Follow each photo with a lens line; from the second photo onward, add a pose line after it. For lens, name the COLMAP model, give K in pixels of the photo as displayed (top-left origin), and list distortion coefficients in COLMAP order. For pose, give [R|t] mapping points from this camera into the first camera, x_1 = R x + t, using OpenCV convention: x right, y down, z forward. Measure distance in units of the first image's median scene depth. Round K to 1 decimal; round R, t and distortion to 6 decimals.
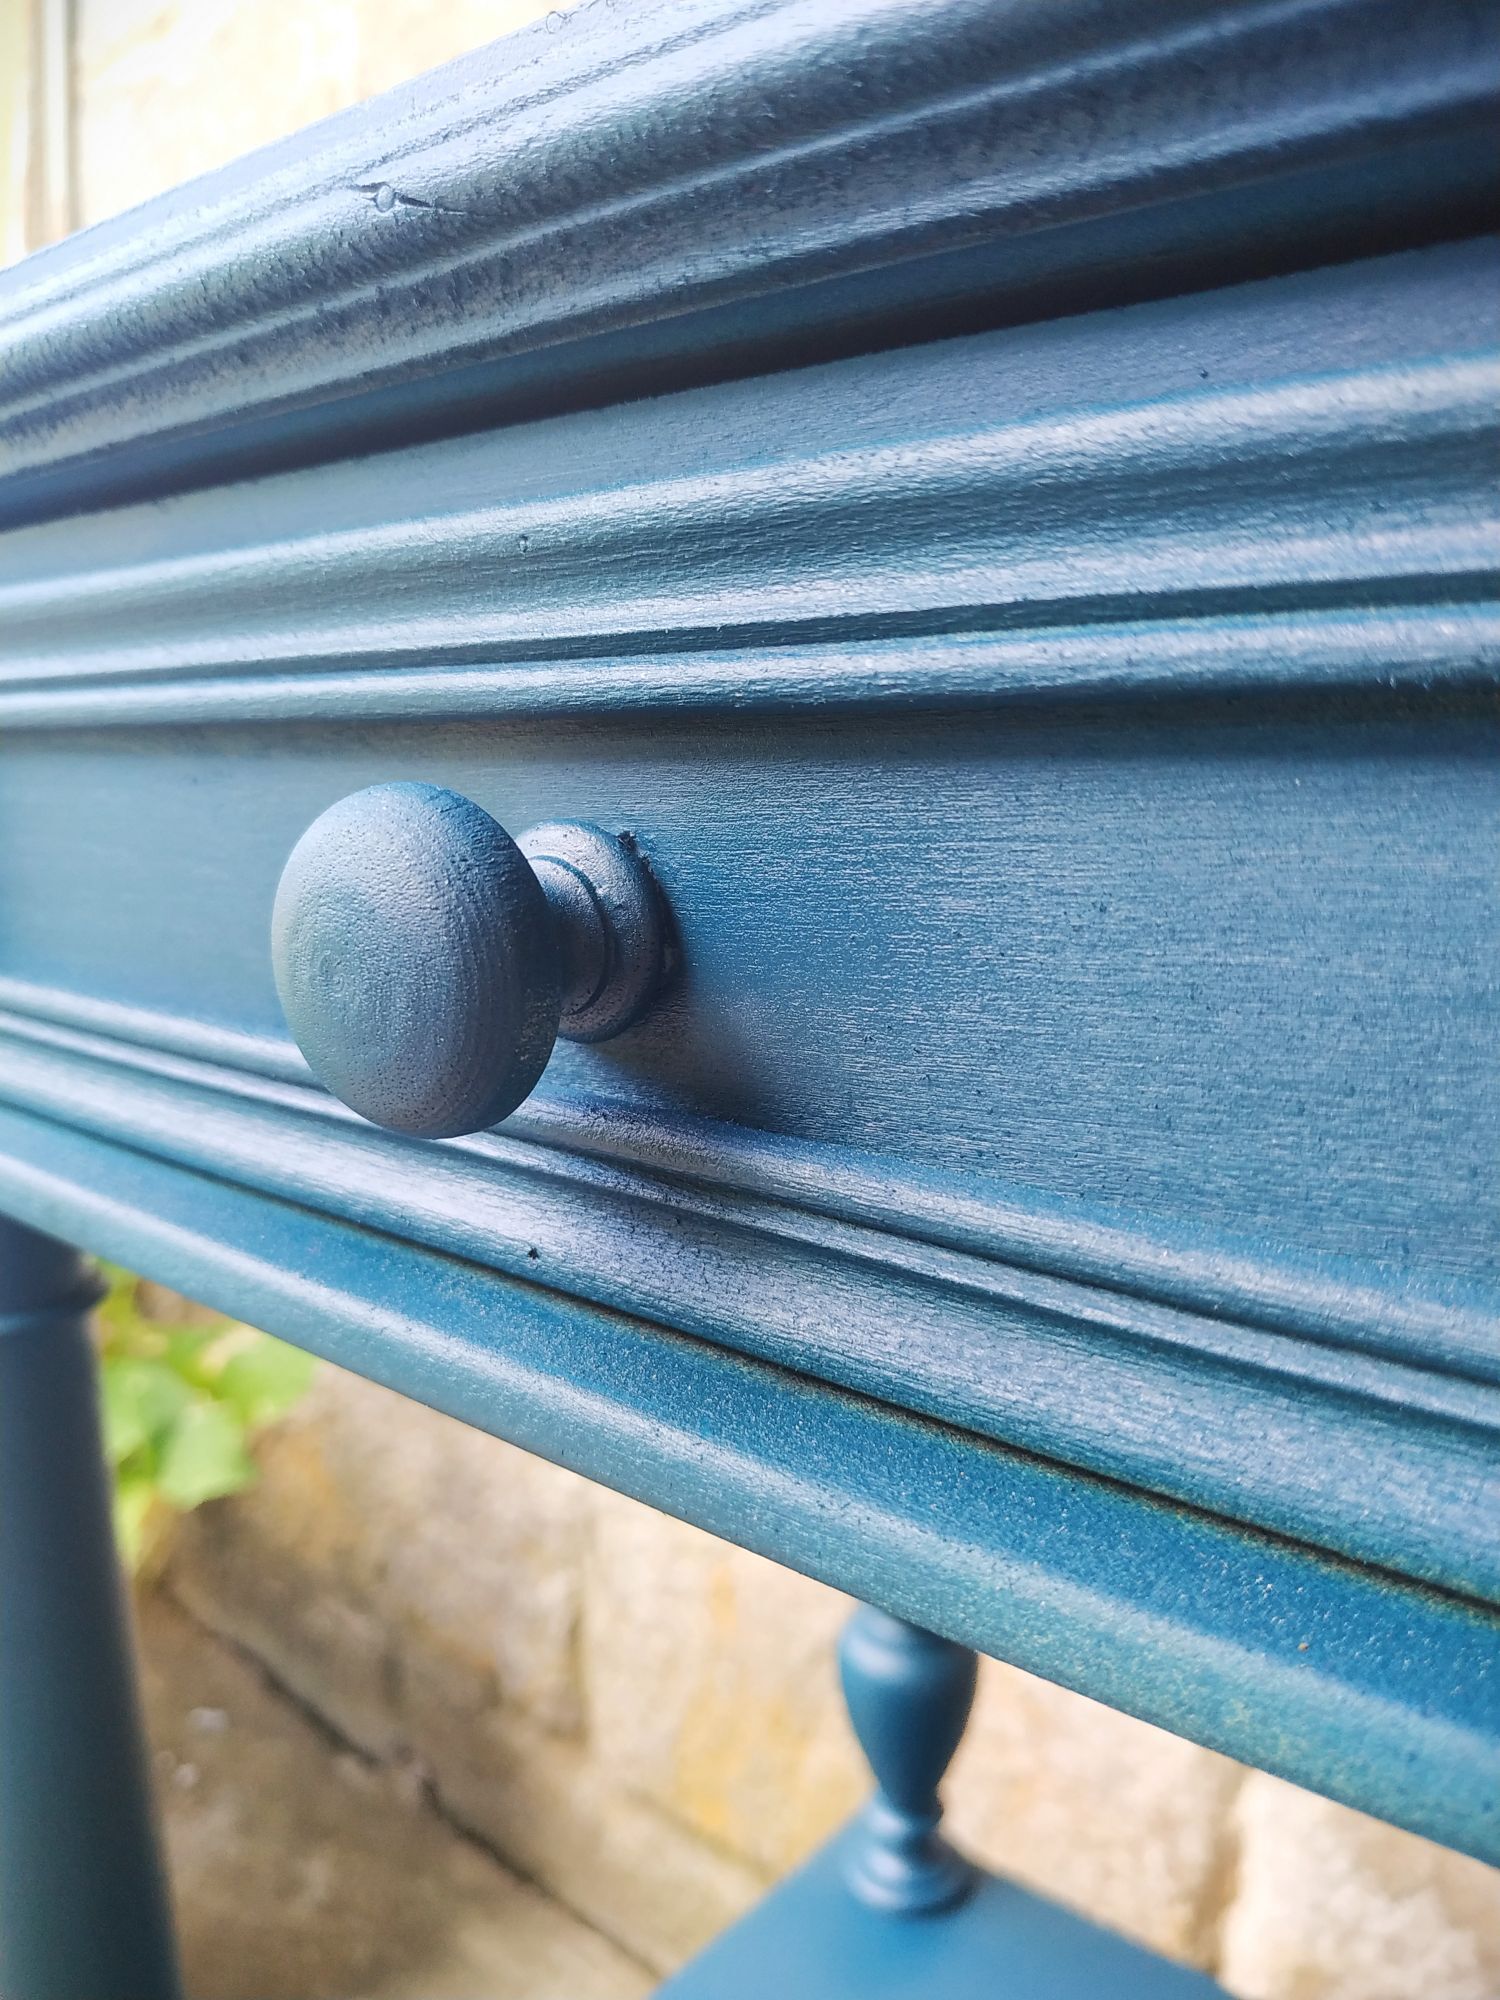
lens RADIAL K [[1467.6, 0, 745.4], [0, 1467.6, 992.4], [0, 0, 1]] dist [-0.001273, -0.009121]
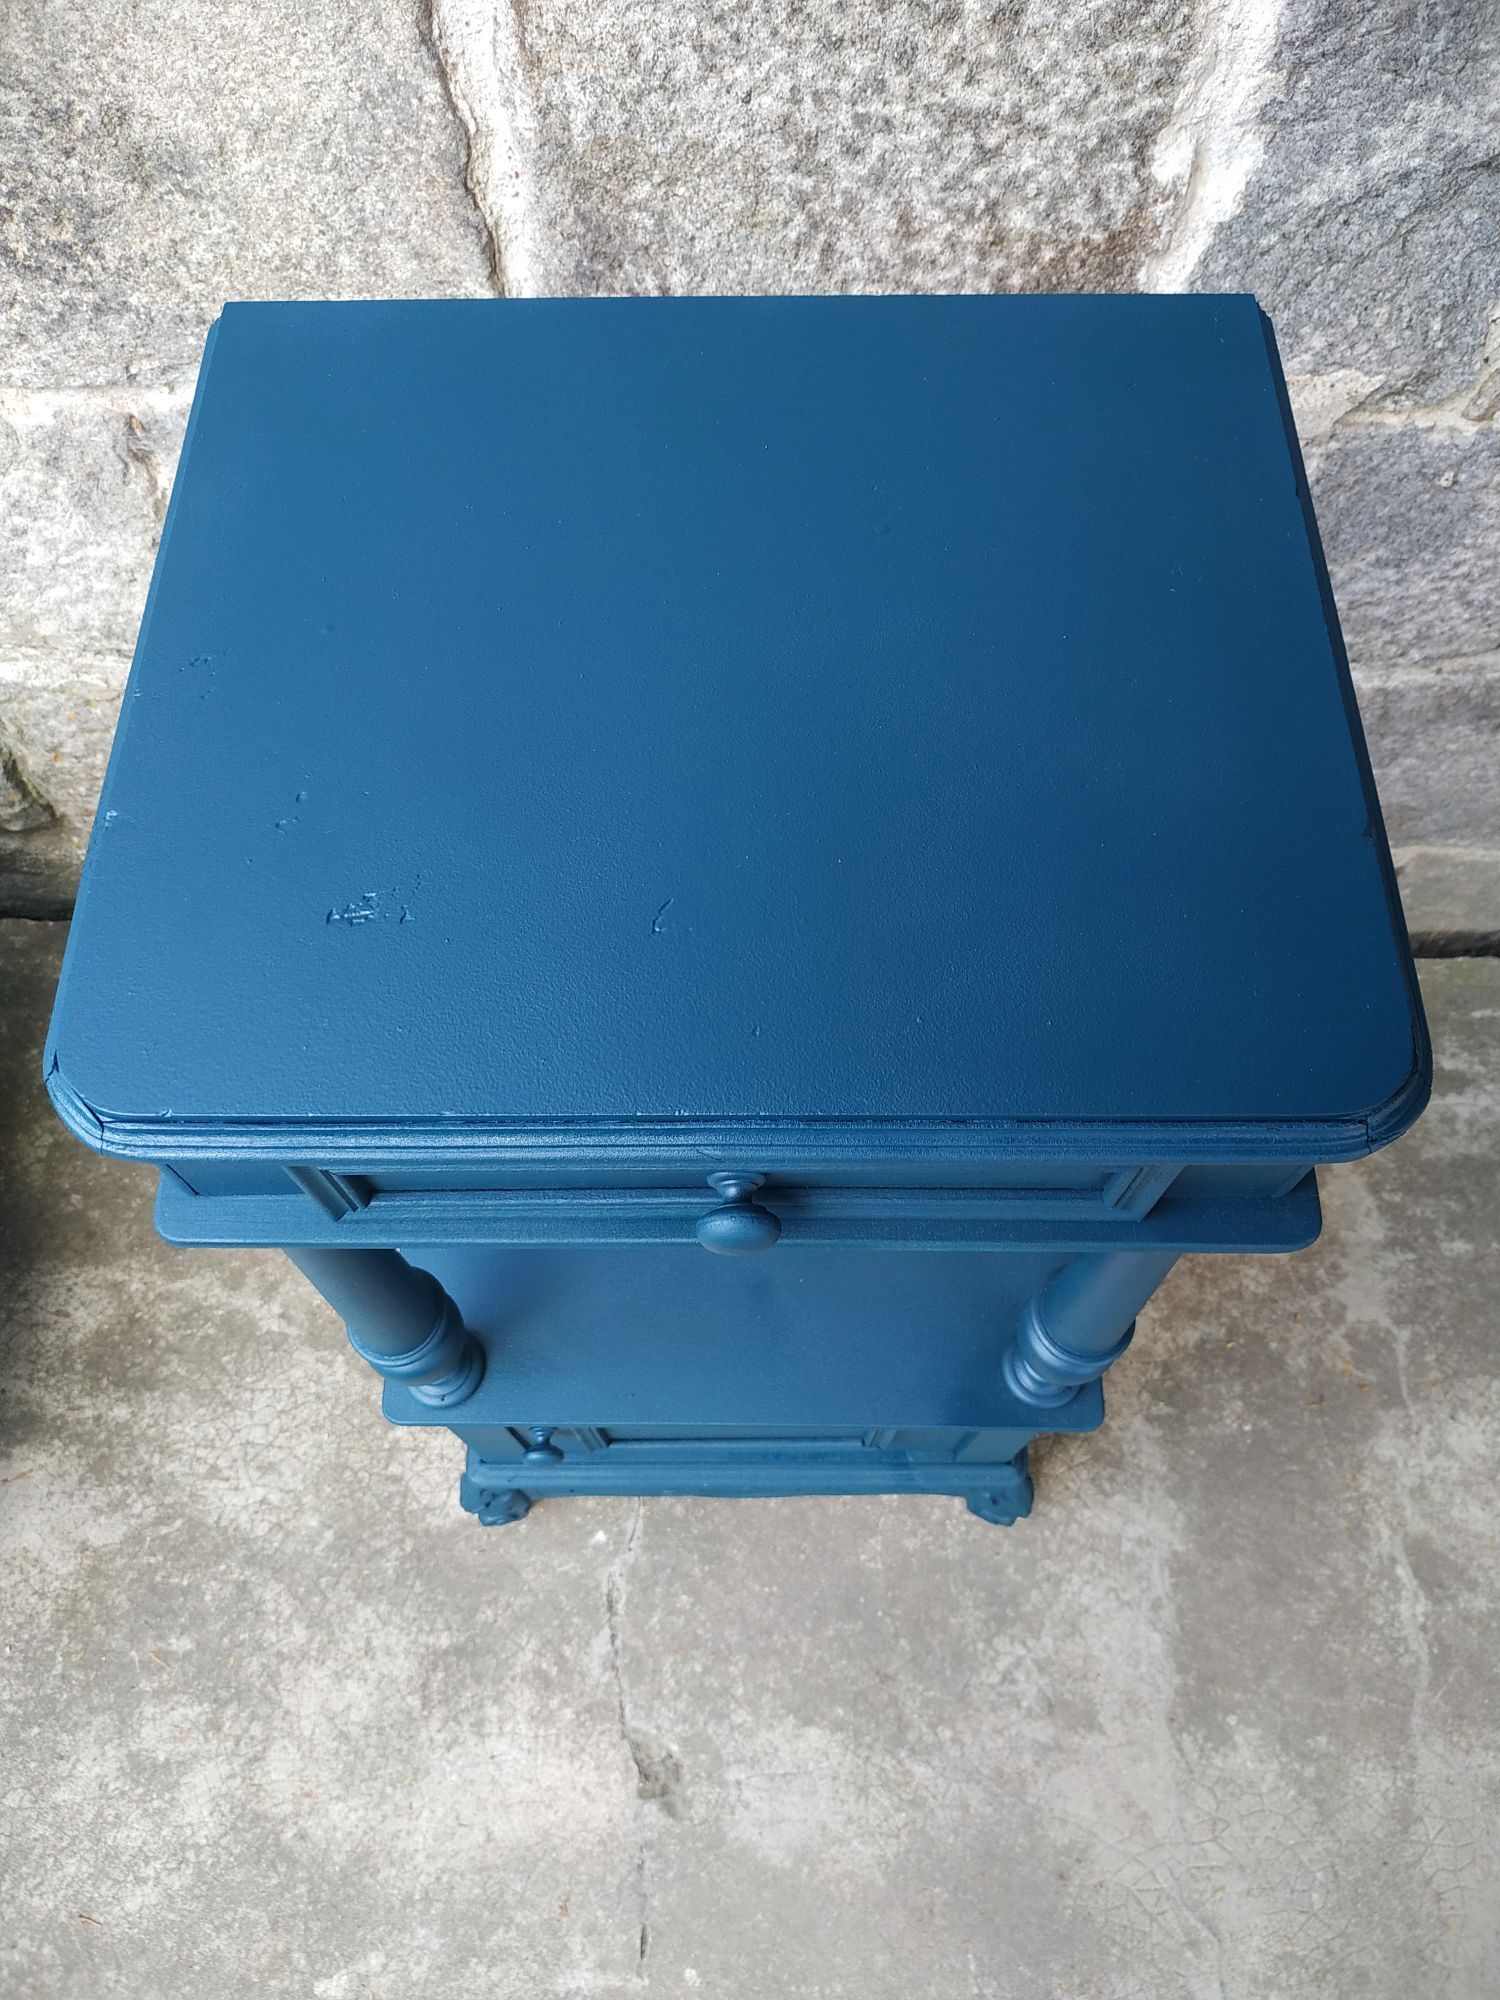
lens RADIAL K [[1467.6, 0, 739.5], [0, 1467.6, 986.1], [0, 0, 1]] dist [-0.001273, -0.009121]
pose [[0.773968, -0.562084, 0.291607, -0.225385], [0.098042, 0.561329, 0.821765, -0.839320], [-0.625588, -0.607431, 0.489559, -0.139574]]
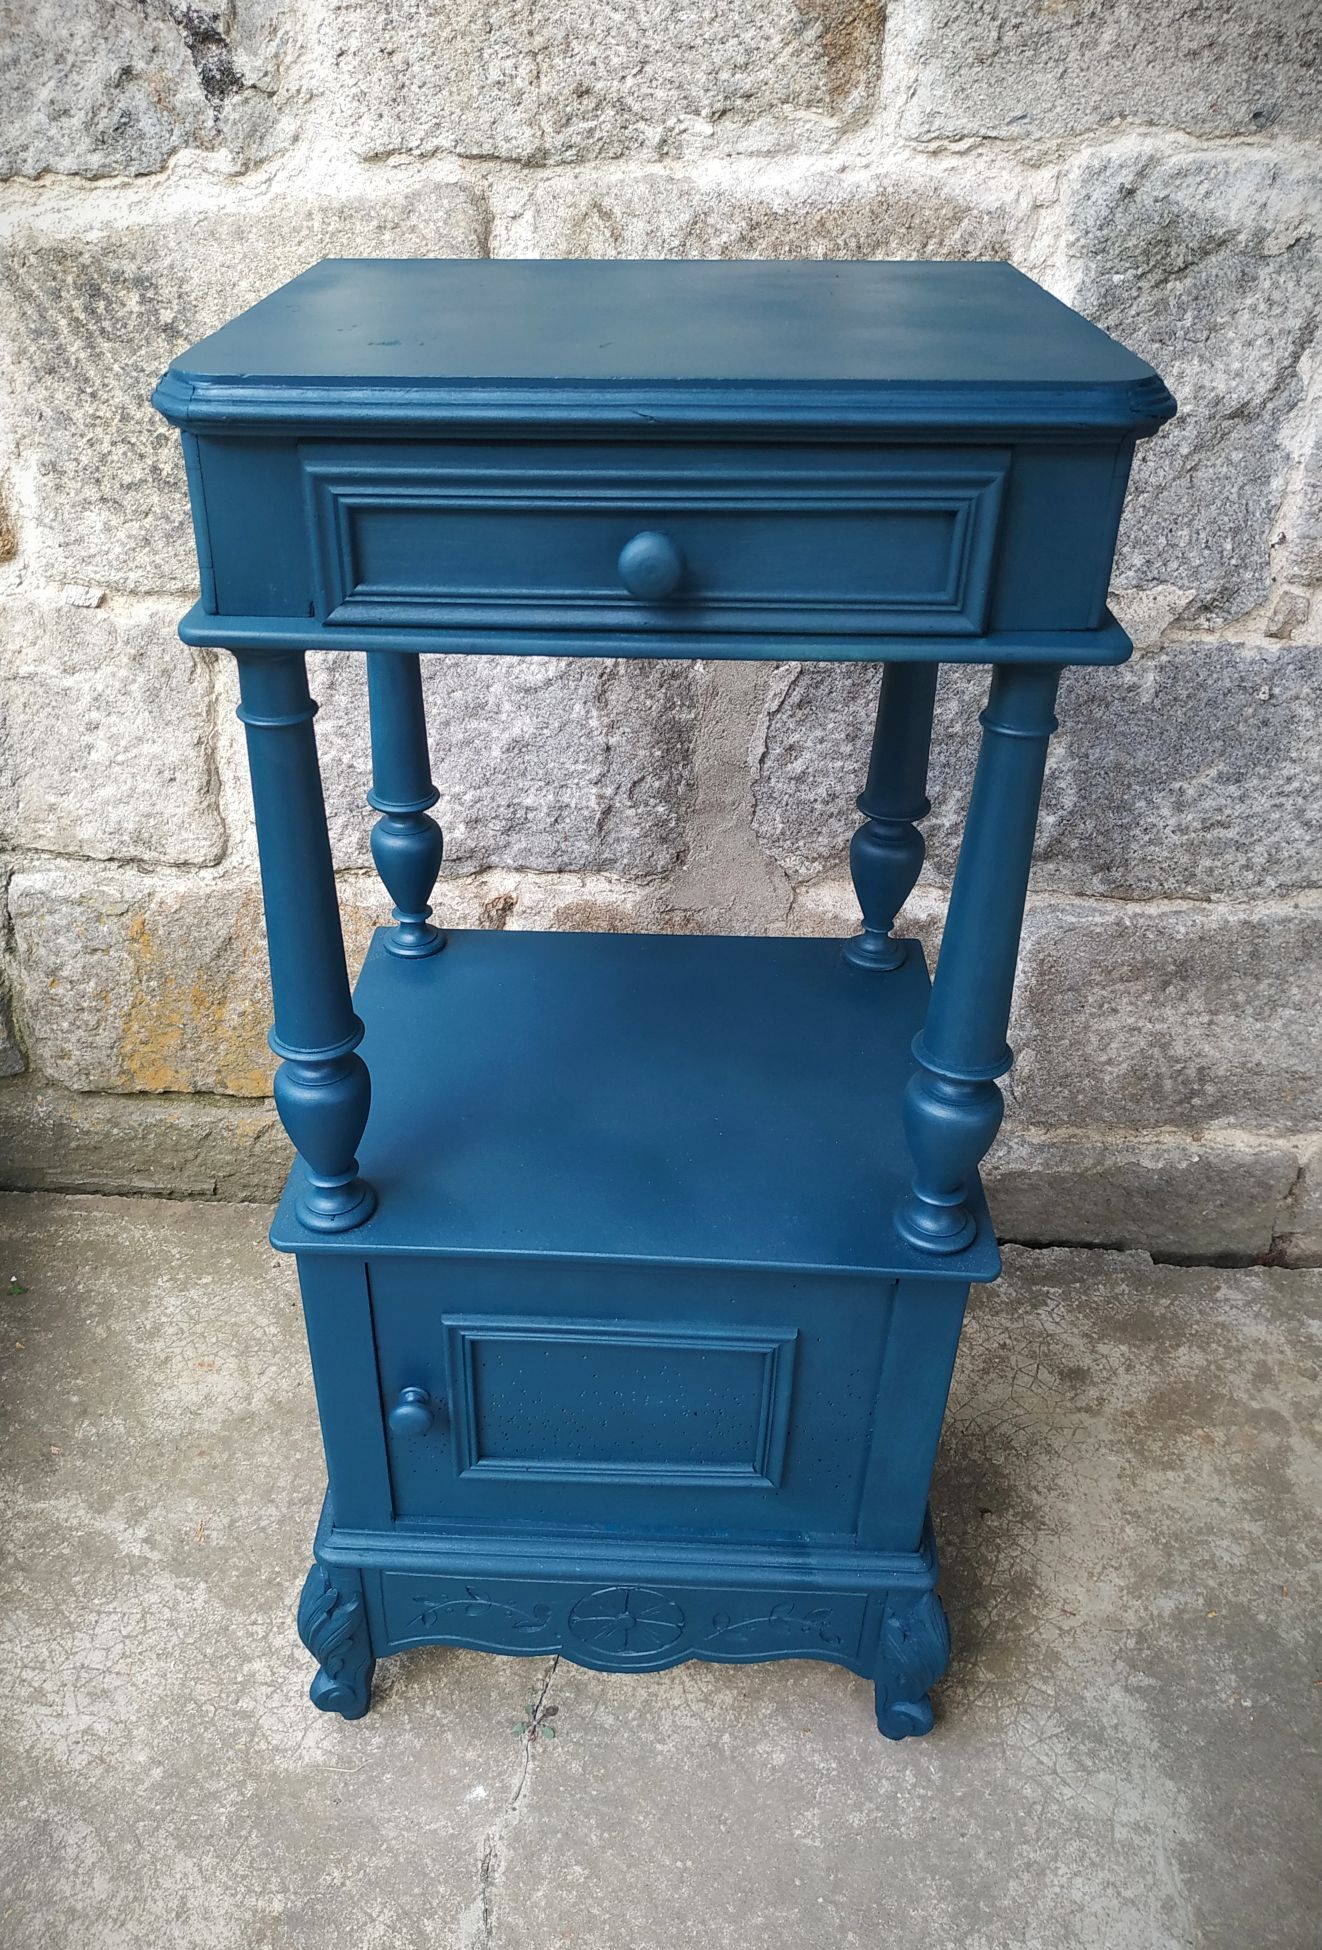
lens RADIAL K [[1477.2, 0, 575.9], [0, 1477.2, 972.4], [0, 0, 1]] dist [0.022887, -0.040201]
pose [[0.808607, -0.302778, 0.504459, -0.782714], [0.082225, 0.907158, 0.412679, -0.218341], [-0.582574, -0.292216, 0.758430, -0.651807]]
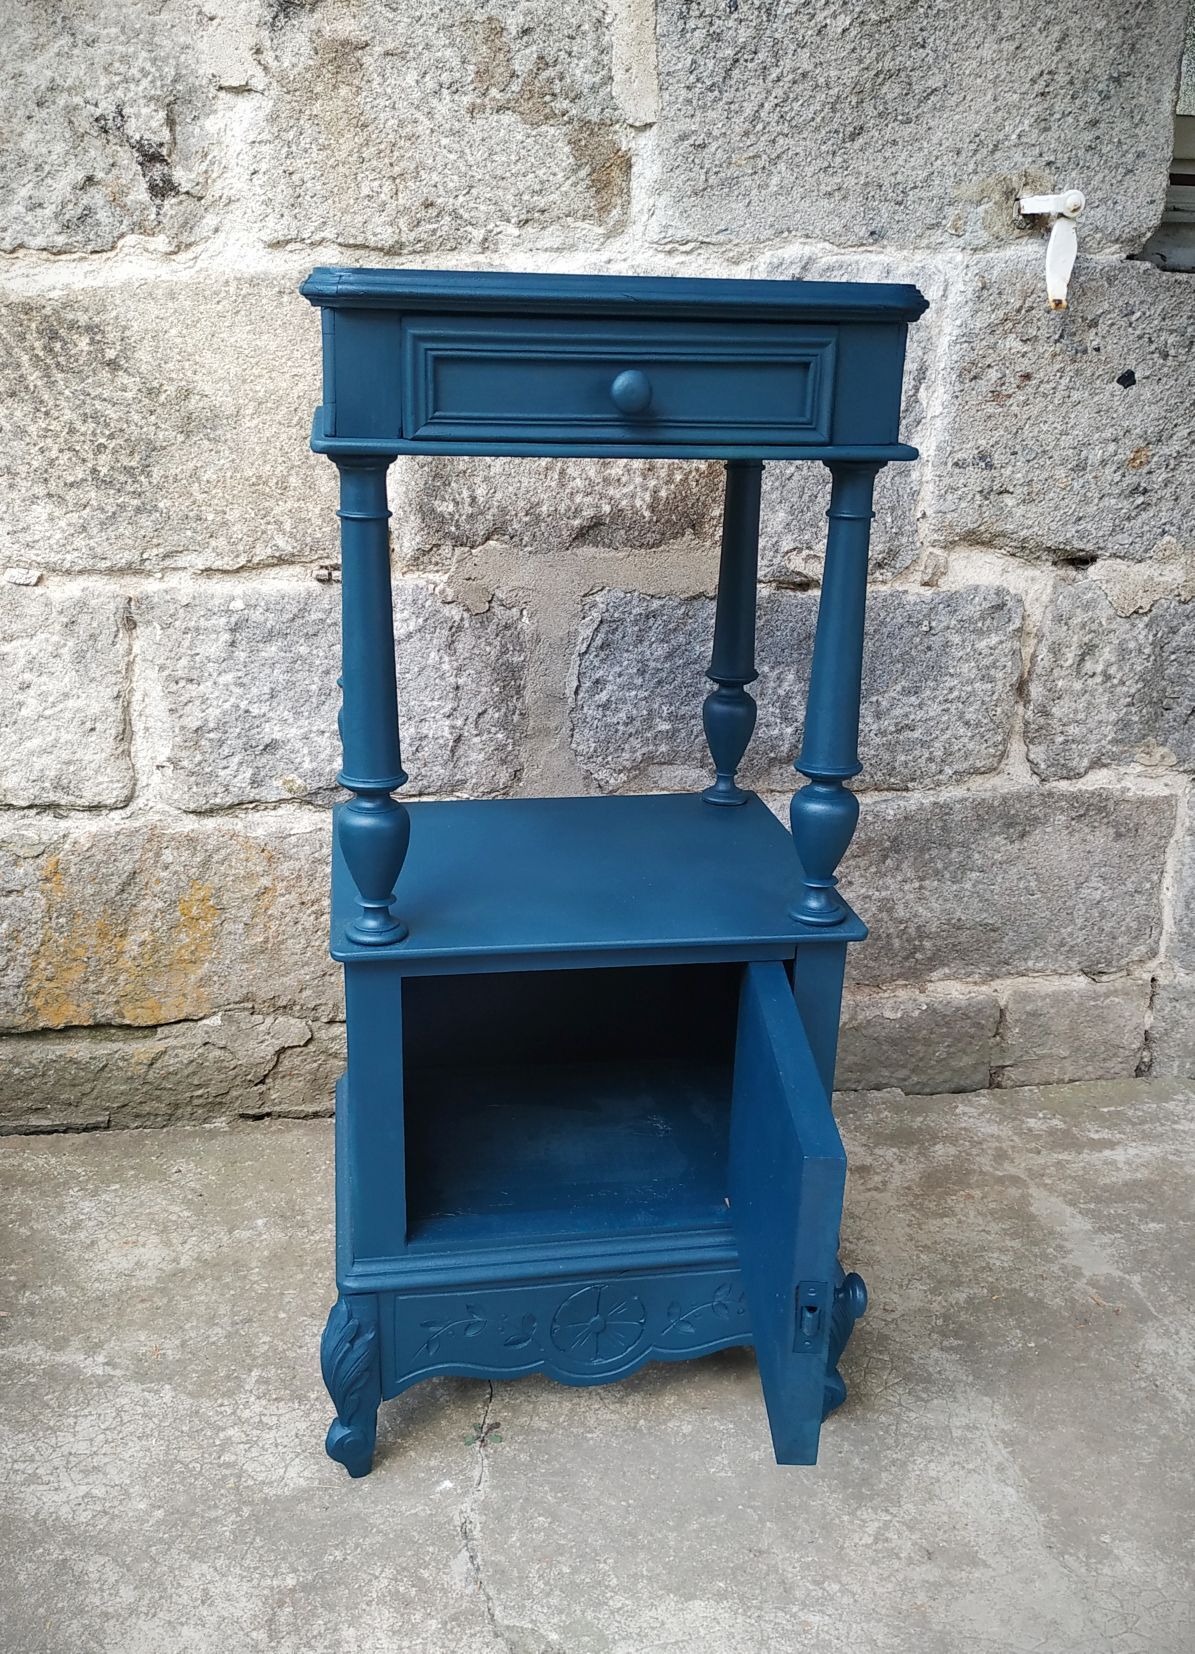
lens RADIAL K [[1452.0, 0, 584.2], [0, 1452.0, 863.7], [0, 0, 1]] dist [0.059157, -0.127845]
pose [[0.658511, -0.227166, 0.717467, -1.516346], [0.086181, 0.969845, 0.227975, 0.143979], [-0.747620, -0.088292, 0.658231, -0.984098]]
